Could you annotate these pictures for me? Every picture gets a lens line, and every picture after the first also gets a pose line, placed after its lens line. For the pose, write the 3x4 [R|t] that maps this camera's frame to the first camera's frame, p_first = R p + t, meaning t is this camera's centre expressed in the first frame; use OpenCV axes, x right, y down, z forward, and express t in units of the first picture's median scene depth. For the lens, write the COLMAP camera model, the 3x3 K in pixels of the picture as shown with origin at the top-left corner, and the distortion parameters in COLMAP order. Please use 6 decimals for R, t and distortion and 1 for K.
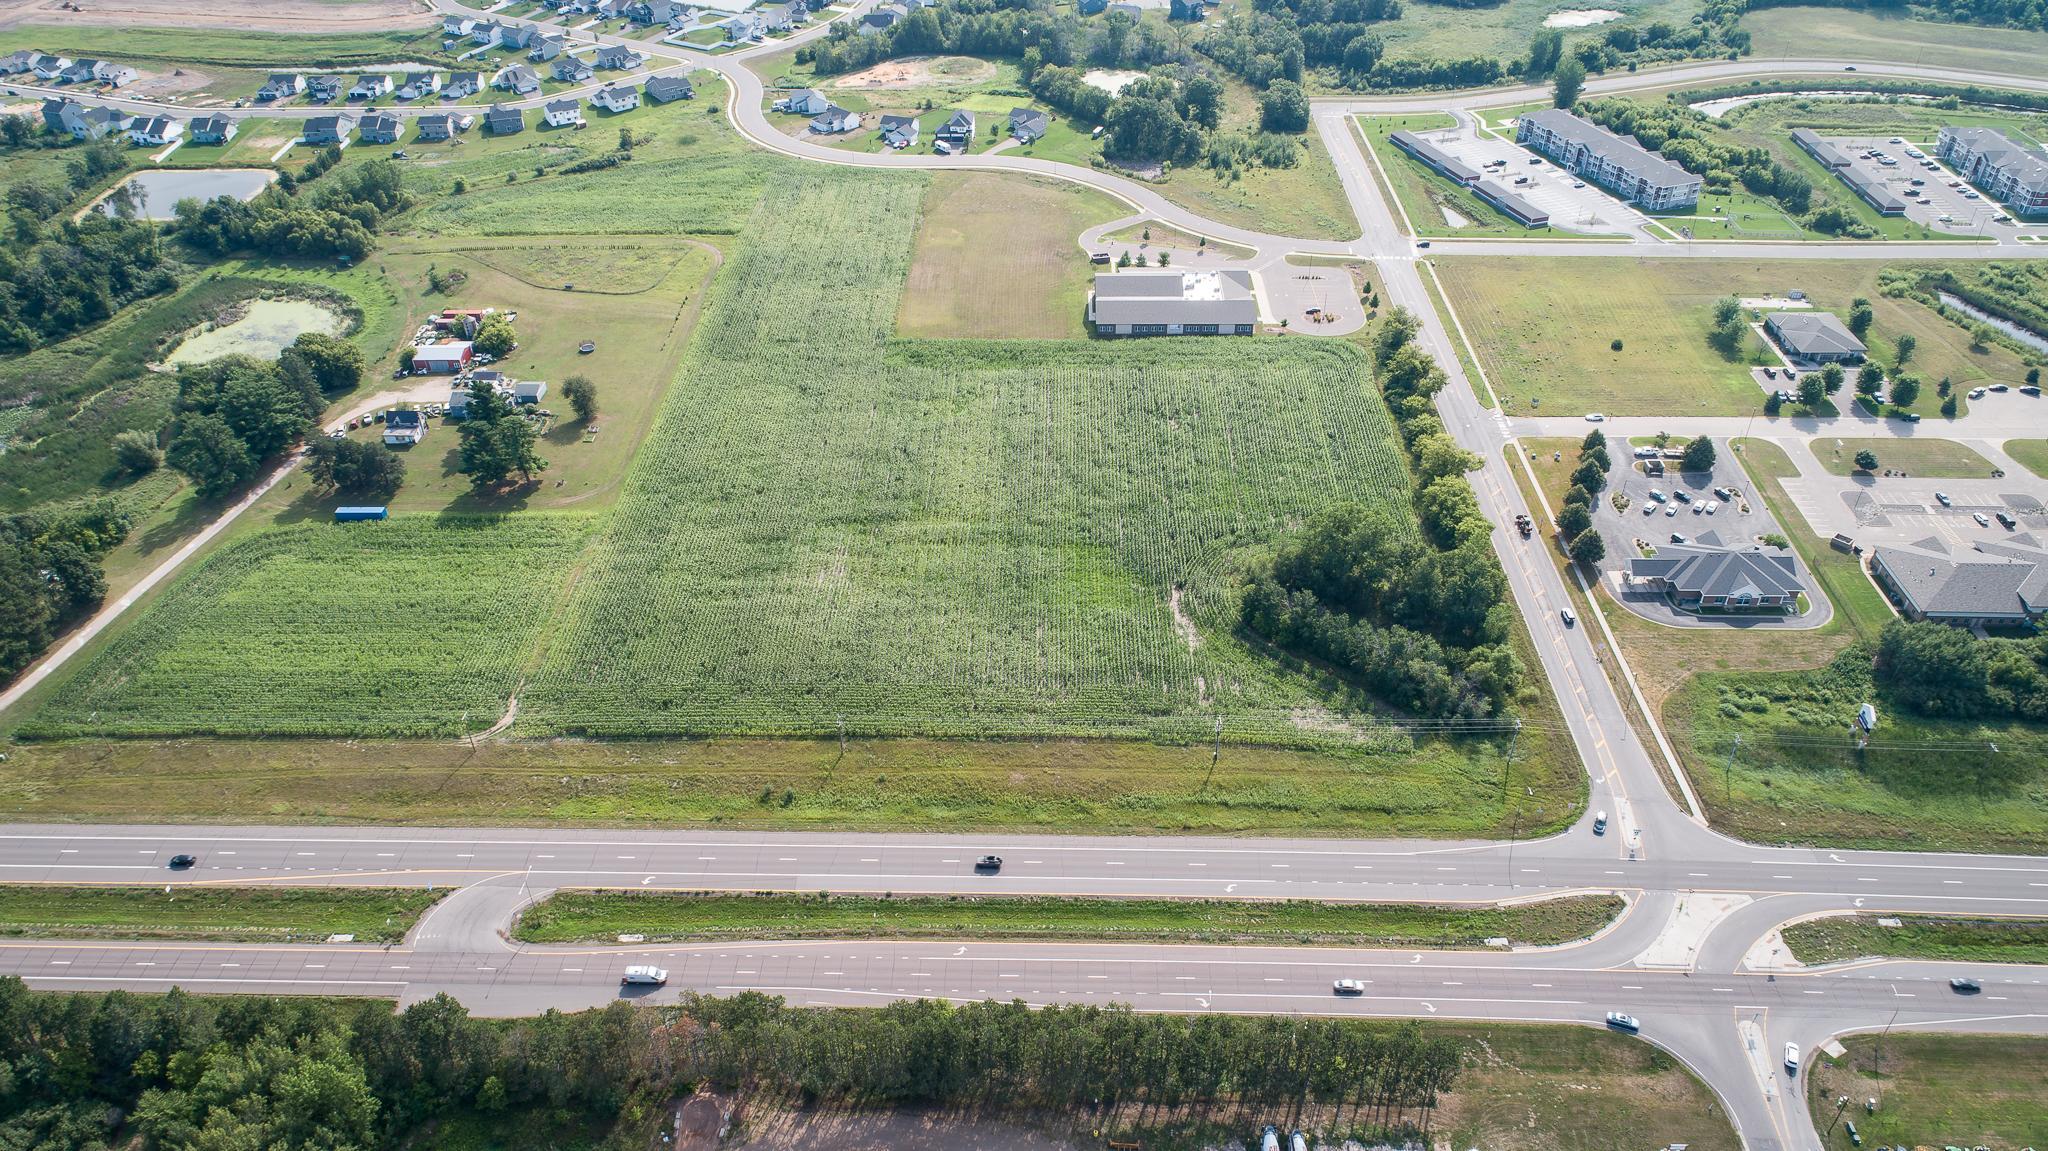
lens RADIAL K [[1409.0, 0, 1024.0], [0, 1409.0, 575.5], [0, 0, 1]] dist [-0.015688, 0.009165]
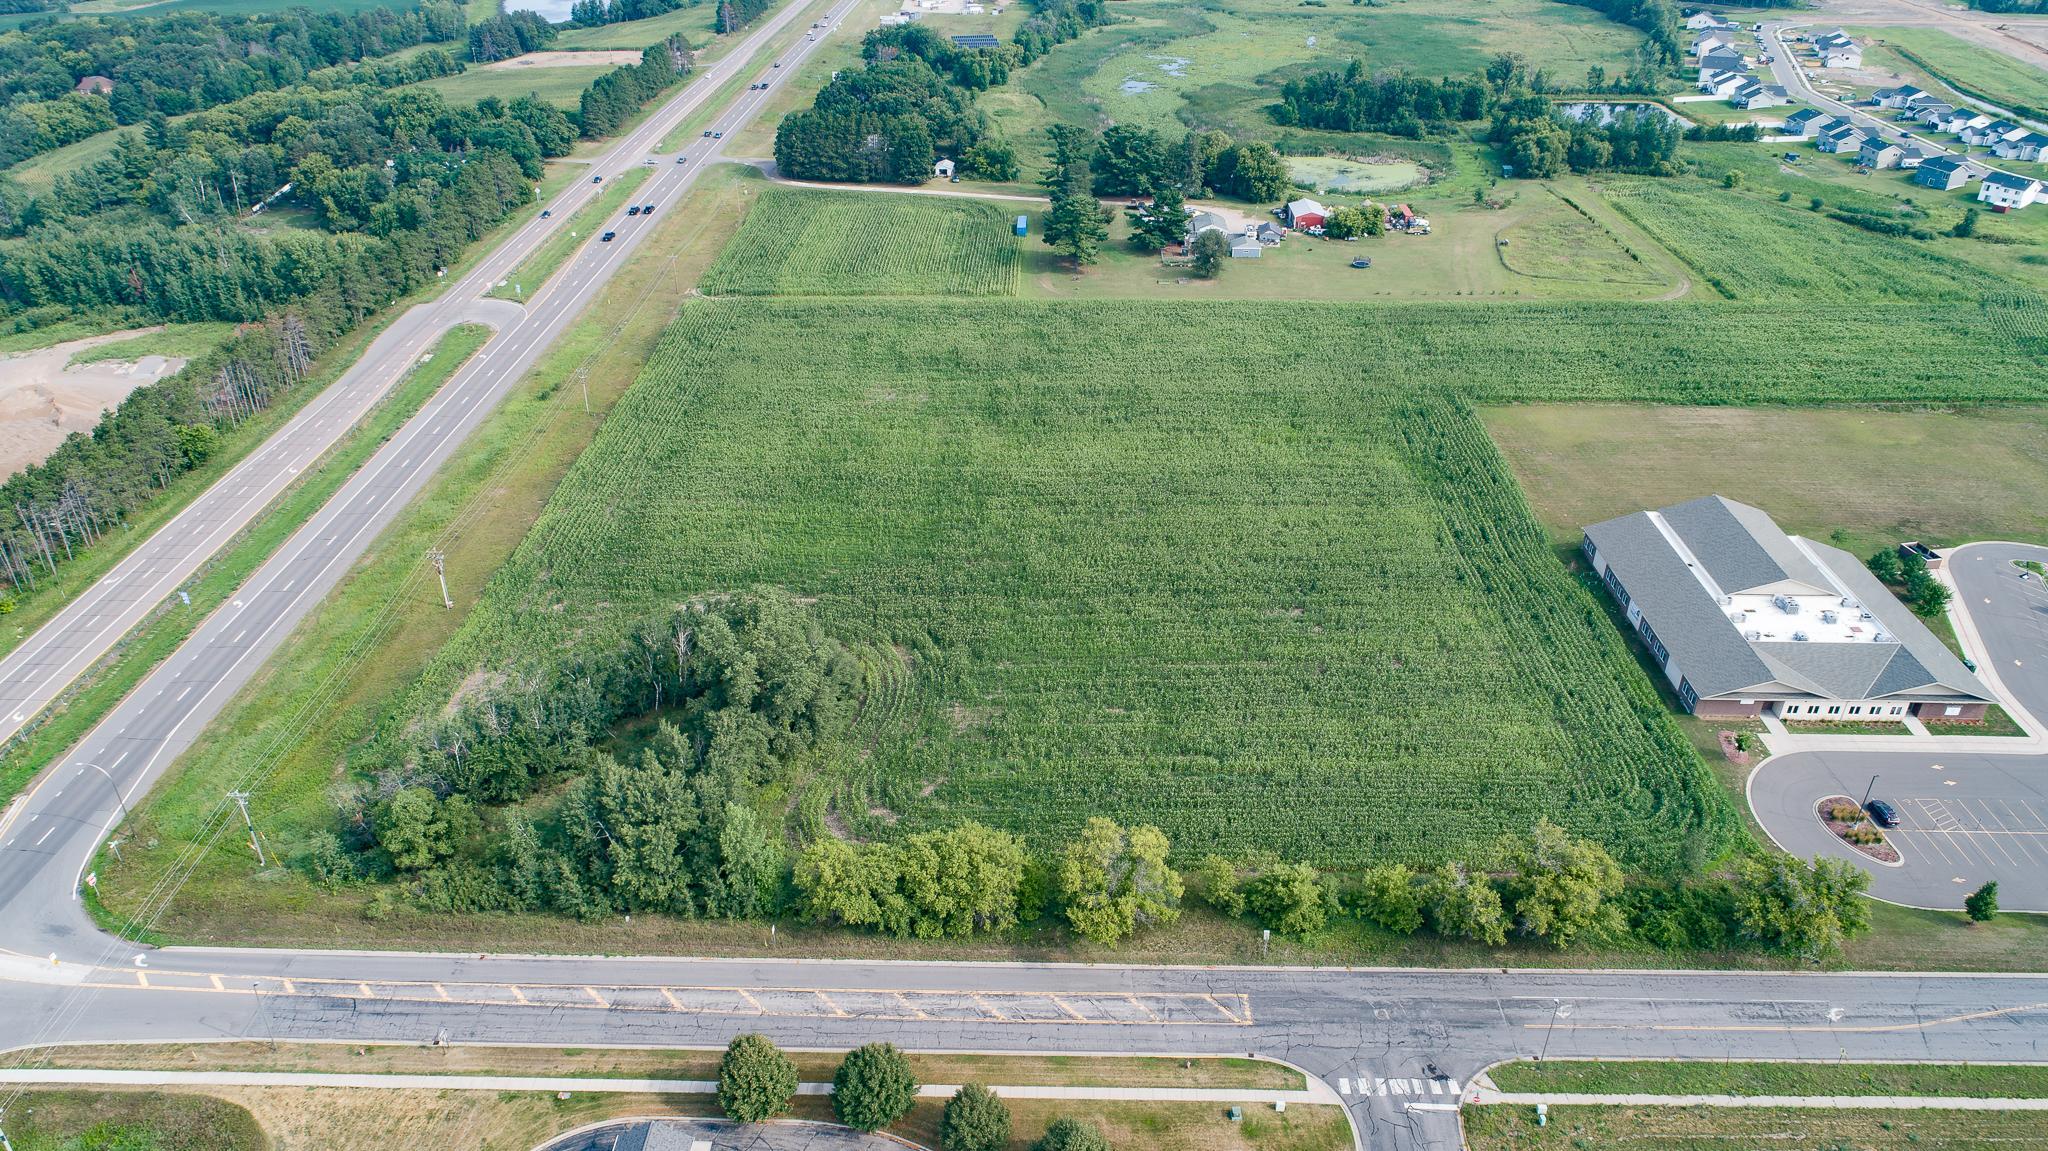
lens RADIAL K [[1376.6, 0, 1026.6], [0, 1376.6, 579.8], [0, 0, 1]] dist [-0.019593, 0.010055]
pose [[0.001455, 0.518992, -0.854778, 0.695090], [-0.593528, 0.688385, 0.416954, -0.347397], [0.804812, 0.506728, 0.309038, 0.901233]]
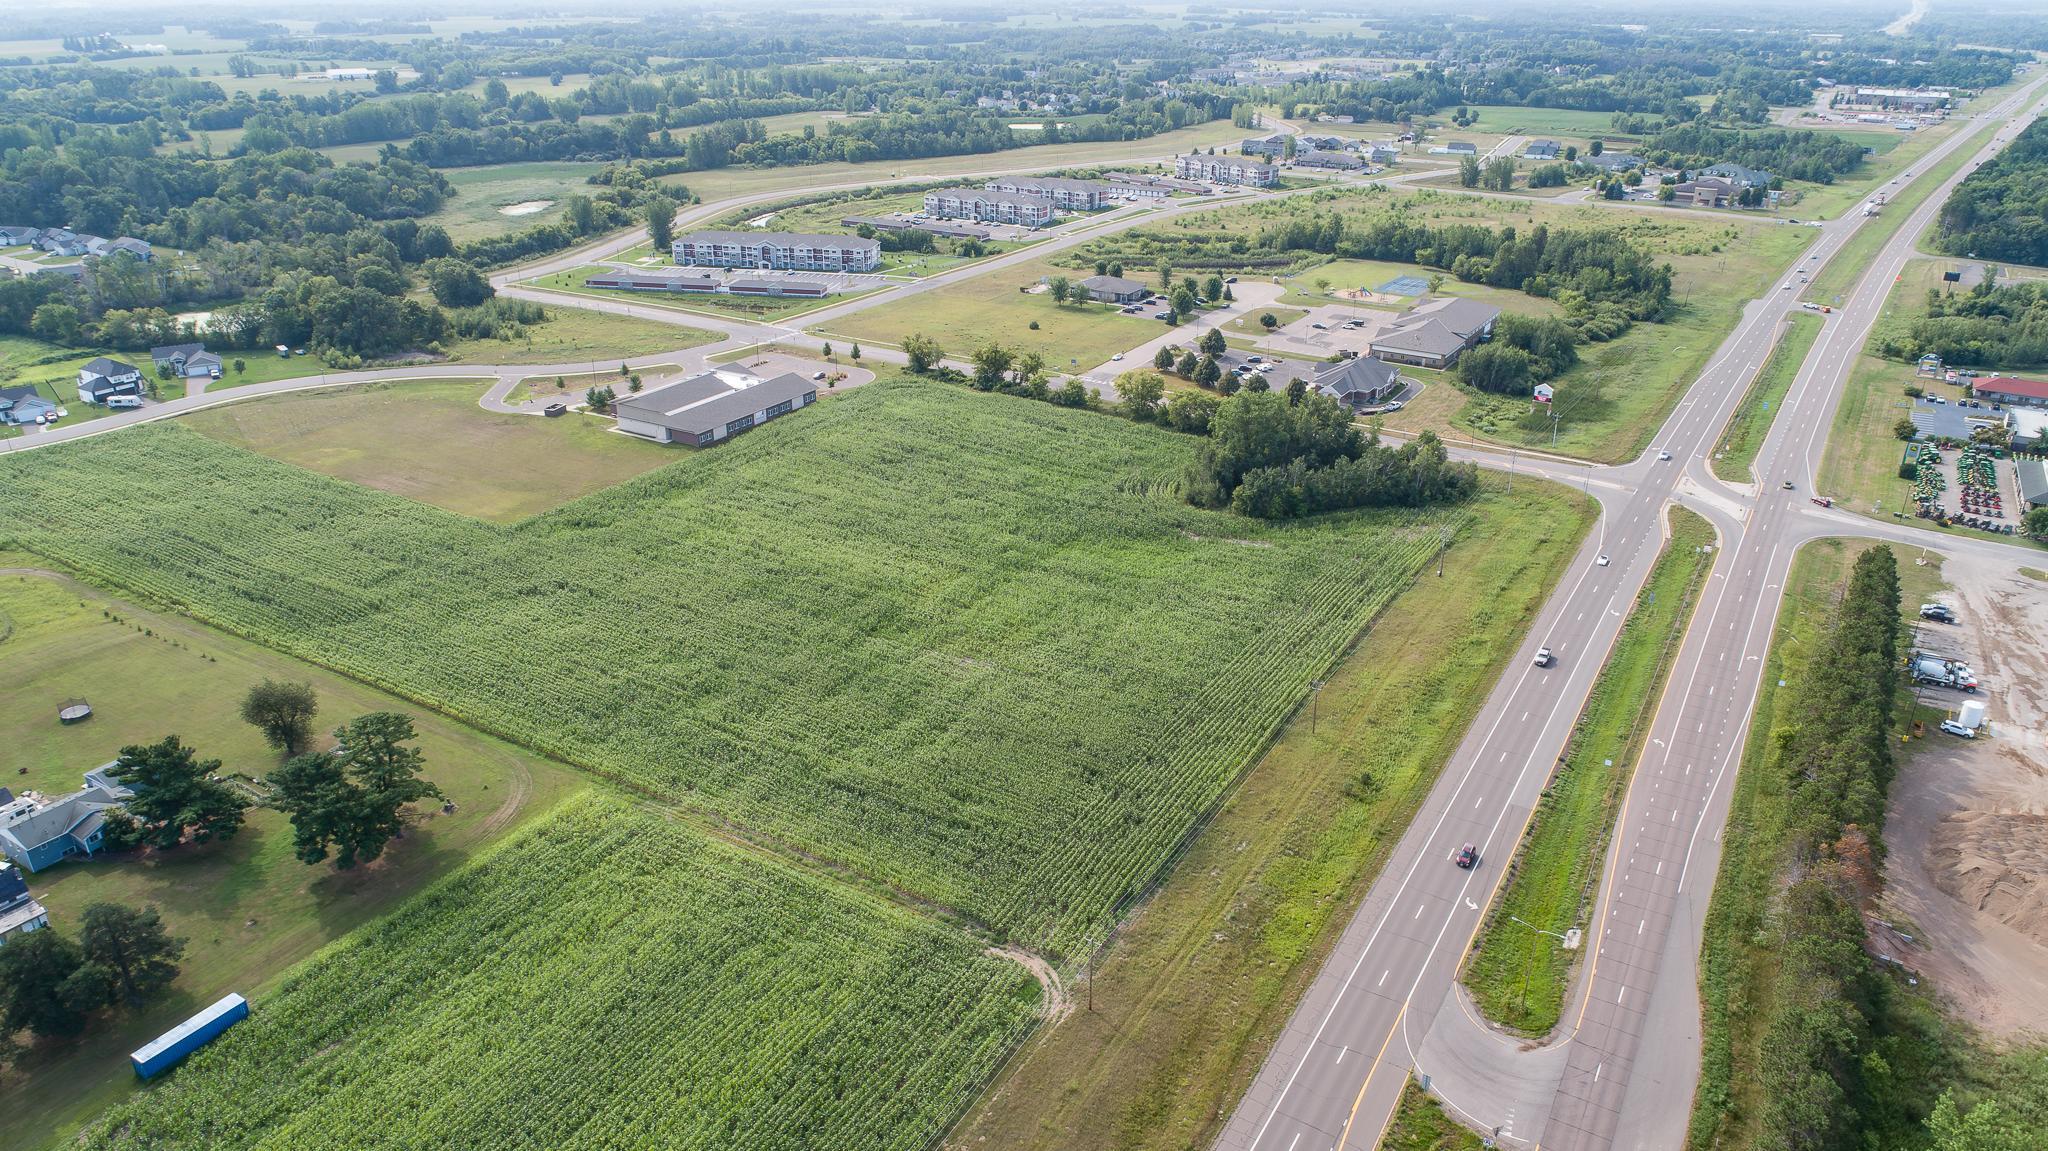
lens RADIAL K [[1376.6, 0, 1026.6], [0, 1376.6, 579.8], [0, 0, 1]] dist [-0.019593, 0.010055]
pose [[0.493169, -0.339021, 0.801155, -0.718424], [0.508007, 0.859833, 0.051137, -0.062926], [-0.706196, 0.381773, 0.596268, 0.549987]]
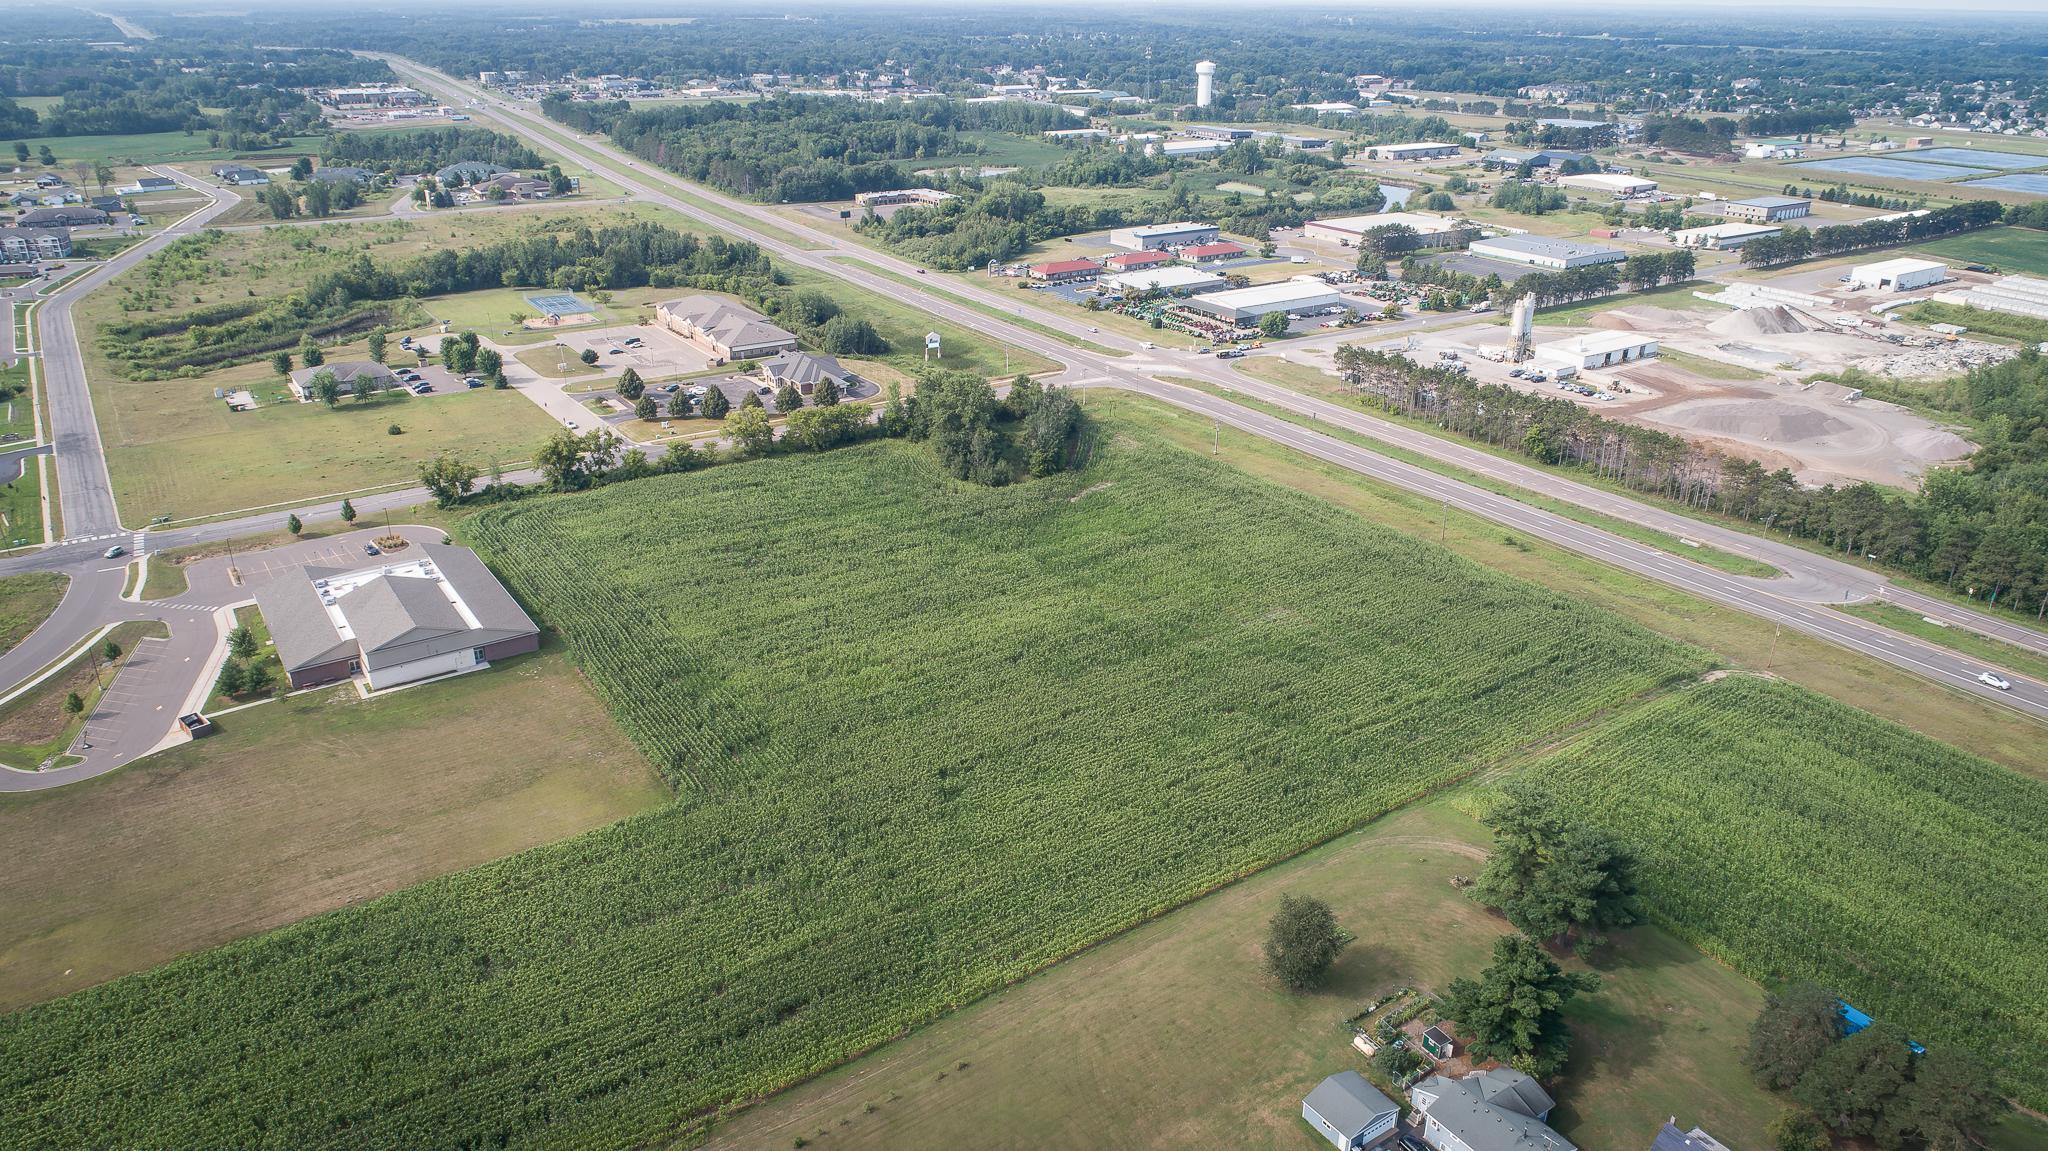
lens RADIAL K [[1376.6, 0, 1026.6], [0, 1376.6, 579.8], [0, 0, 1]] dist [-0.019593, 0.010055]
pose [[-0.589133, -0.312485, 0.745168, -0.670568], [0.480862, 0.605543, 0.634106, -0.621239], [-0.649380, 0.731895, -0.206483, 1.302287]]
